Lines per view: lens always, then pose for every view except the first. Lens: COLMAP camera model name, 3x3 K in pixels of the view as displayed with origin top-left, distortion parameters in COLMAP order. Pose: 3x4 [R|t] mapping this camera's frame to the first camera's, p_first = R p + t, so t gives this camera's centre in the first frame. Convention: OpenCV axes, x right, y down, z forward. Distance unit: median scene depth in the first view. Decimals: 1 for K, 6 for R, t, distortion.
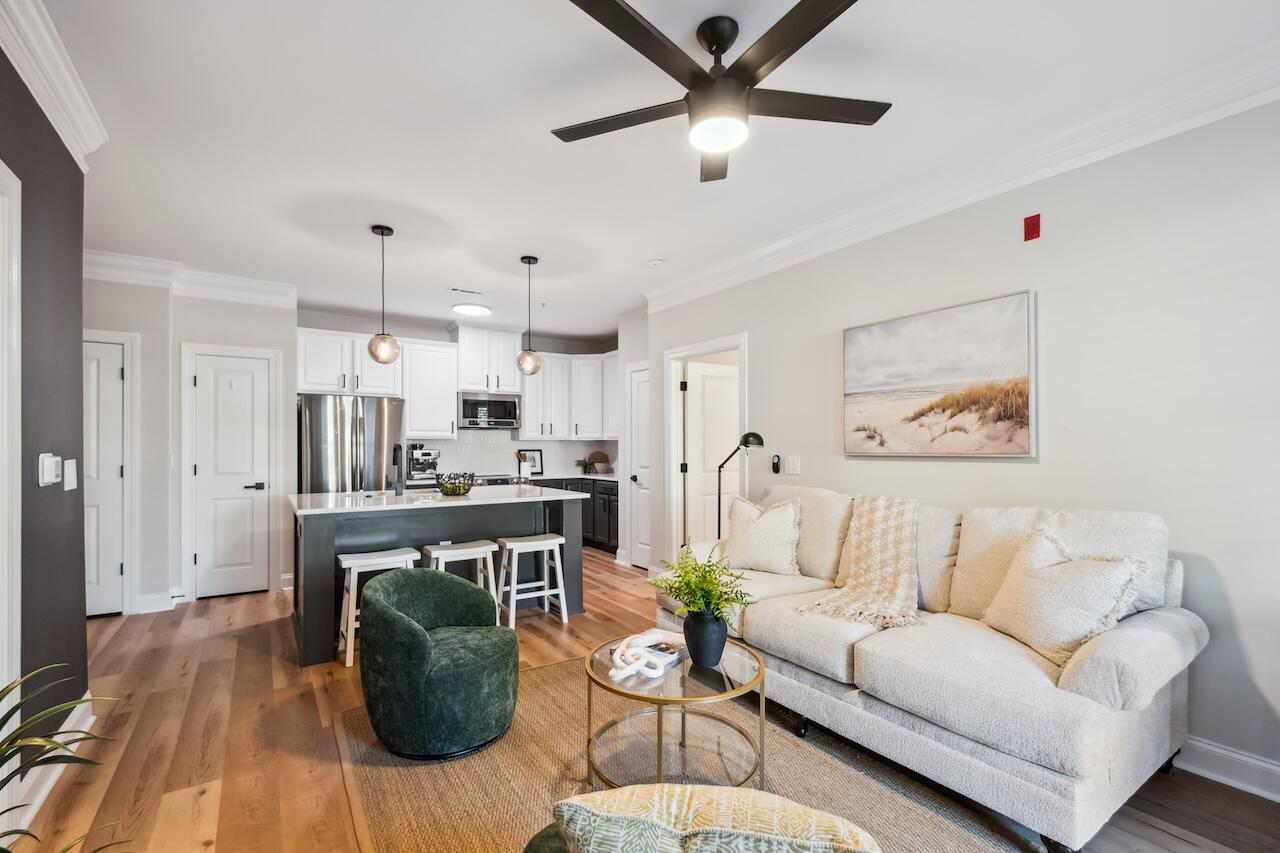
lens RADIAL K [[562.5, 0, 639.7], [0, 562.5, 453.7], [0, 0, 1]] dist [-0.001311, -0.000203]
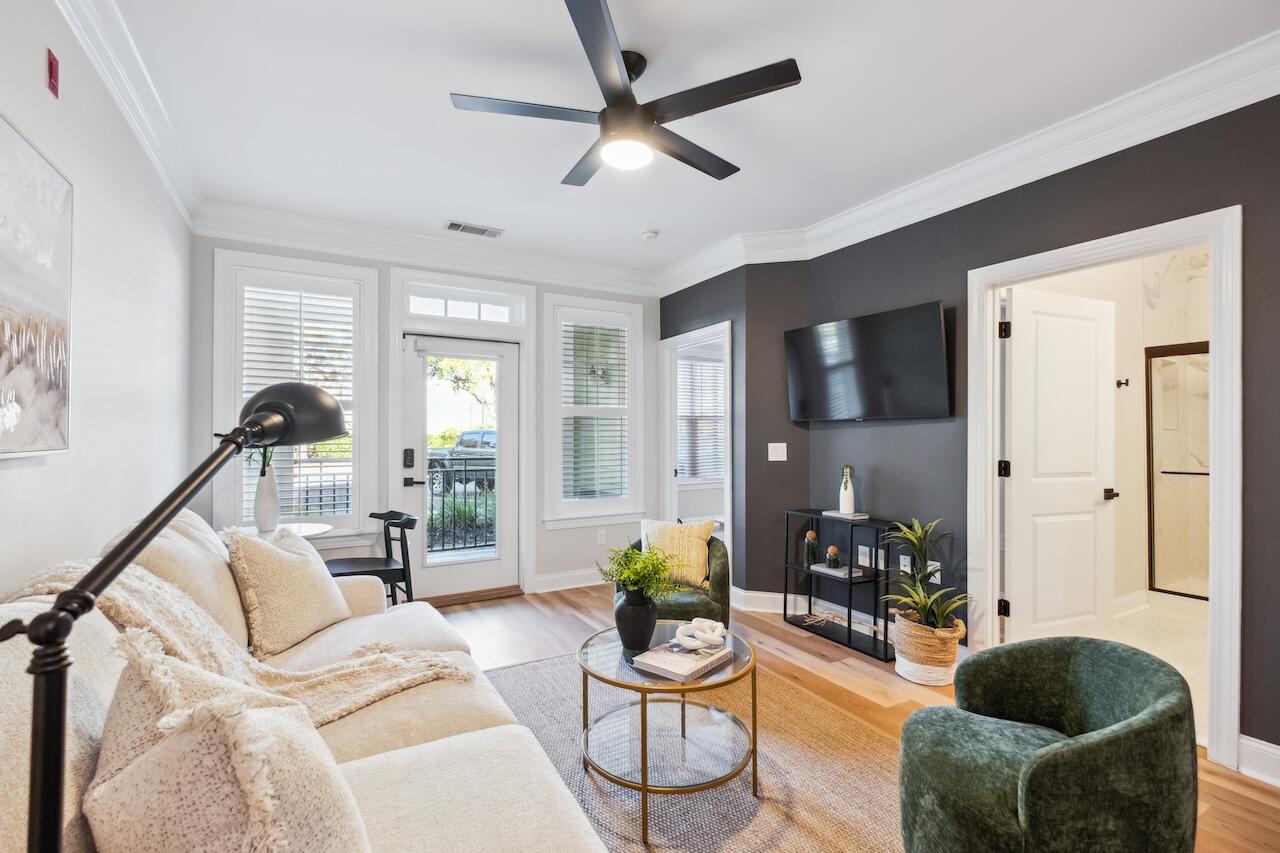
lens RADIAL K [[568.9, 0, 641.1], [0, 568.9, 432.0], [0, 0, 1]] dist [-0.000553, -0.000325]
pose [[-0.997575, 0.001874, 0.069575, 0.020489], [0.002429, 0.999966, 0.007897, -0.018636], [-0.069557, 0.008047, -0.997545, 1.358383]]
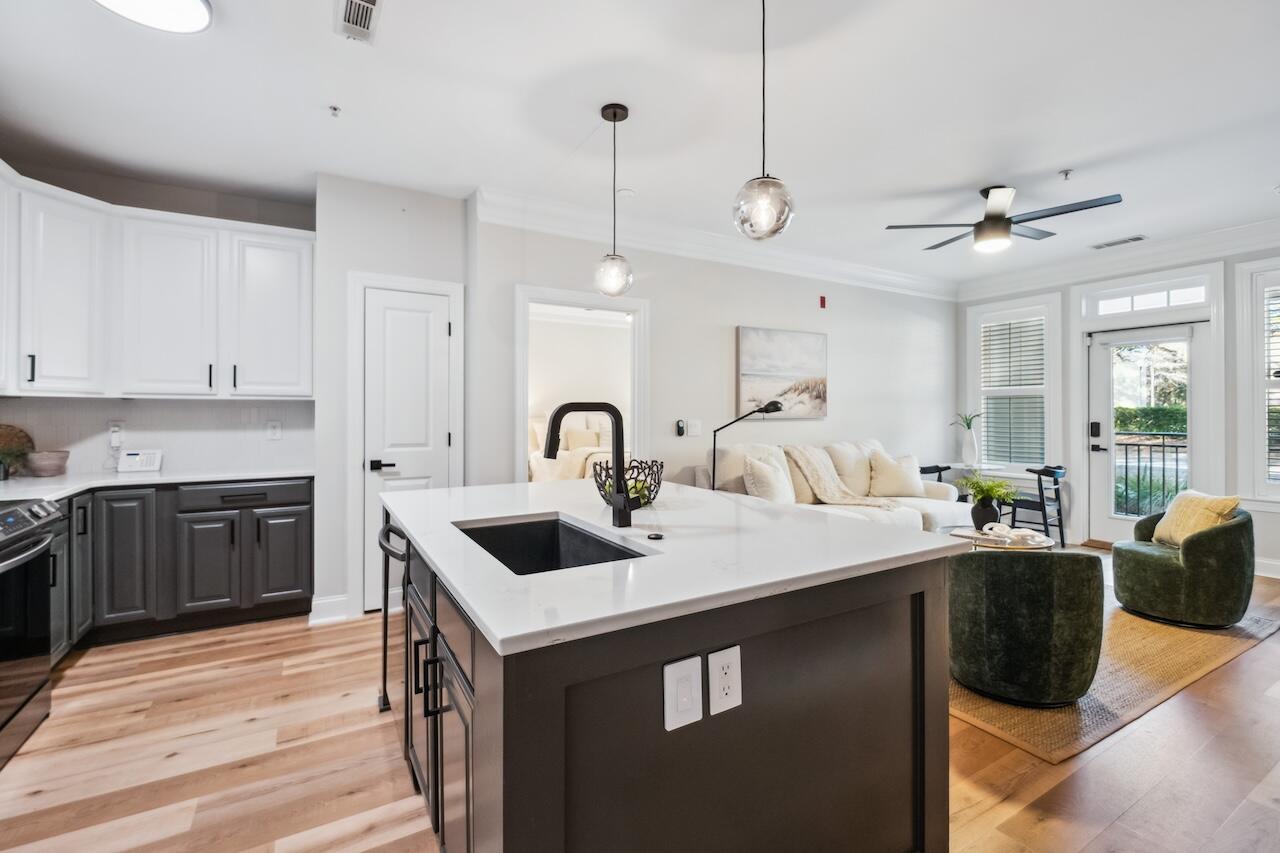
lens RADIAL K [[565.5, 0, 640.0], [0, 565.5, 426.5], [0, 0, 1]] dist [0.000132, -0.005340]
pose [[0.056964, -0.019878, 0.998178, -1.165189], [0.015134, 0.999704, 0.019044, -0.009473], [-0.998262, 0.014021, 0.057248, 1.333521]]
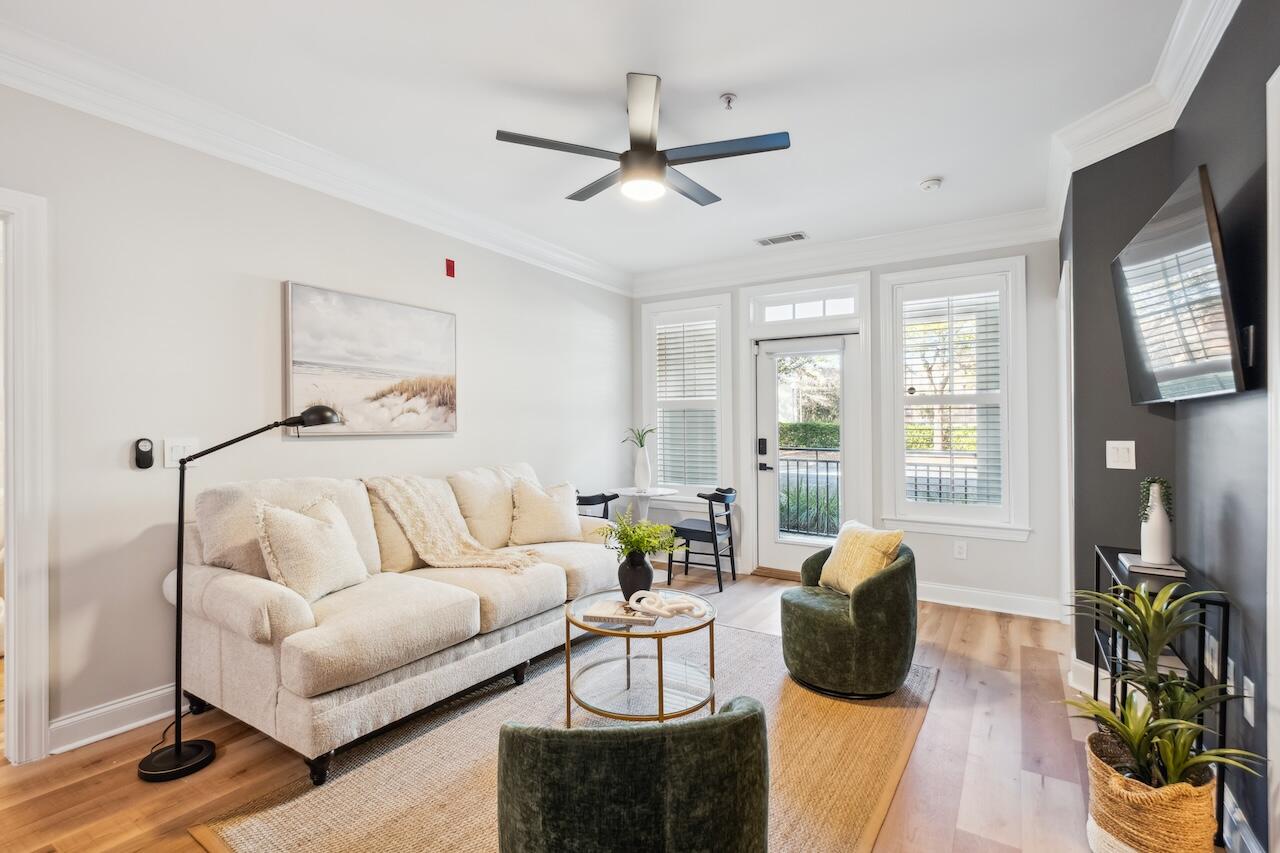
lens RADIAL K [[589.5, 0, 640.0], [0, 589.5, 426.5], [0, 0, 1]] dist [0.025631, -0.000035]
pose [[-0.404553, 0.000148, 0.914515, -0.721545], [0.007851, 0.999964, 0.003311, -0.010736], [-0.914481, 0.008519, -0.404539, 1.013150]]
